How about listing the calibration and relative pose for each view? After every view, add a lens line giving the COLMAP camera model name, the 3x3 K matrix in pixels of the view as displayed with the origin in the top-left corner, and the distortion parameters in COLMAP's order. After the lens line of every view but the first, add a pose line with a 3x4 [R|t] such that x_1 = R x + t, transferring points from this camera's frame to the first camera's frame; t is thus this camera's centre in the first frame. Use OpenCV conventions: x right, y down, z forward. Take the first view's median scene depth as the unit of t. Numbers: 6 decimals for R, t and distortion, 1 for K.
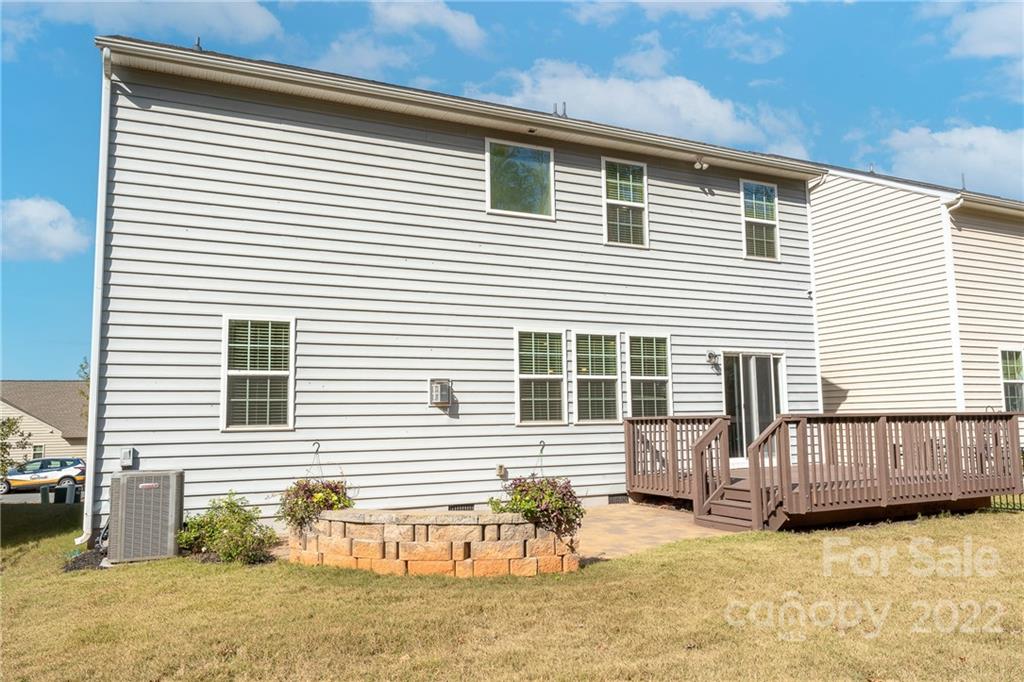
lens RADIAL K [[765.0, 0, 513.2], [0, 765.0, 342.6], [0, 0, 1]] dist [0.001145, -0.003670]
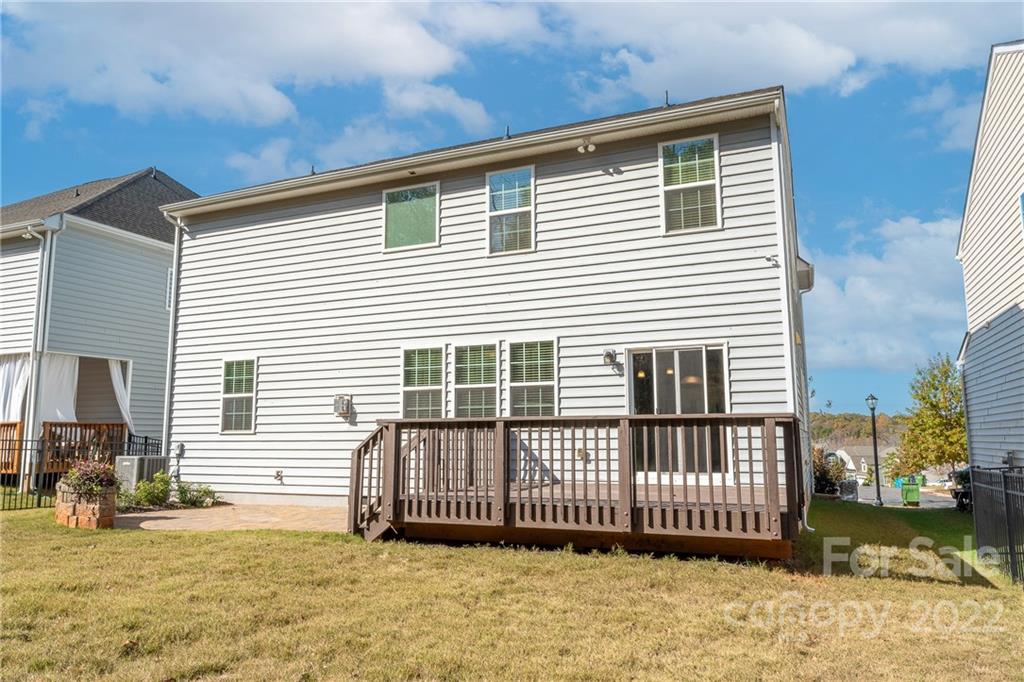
lens RADIAL K [[694.2, 0, 513.8], [0, 694.2, 339.7], [0, 0, 1]] dist [-0.000630, -0.000451]
pose [[0.656052, -0.087247, -0.749656, 0.853098], [0.080304, 0.995726, -0.045608, 0.029159], [0.750432, -0.030280, 0.660254, 0.410366]]
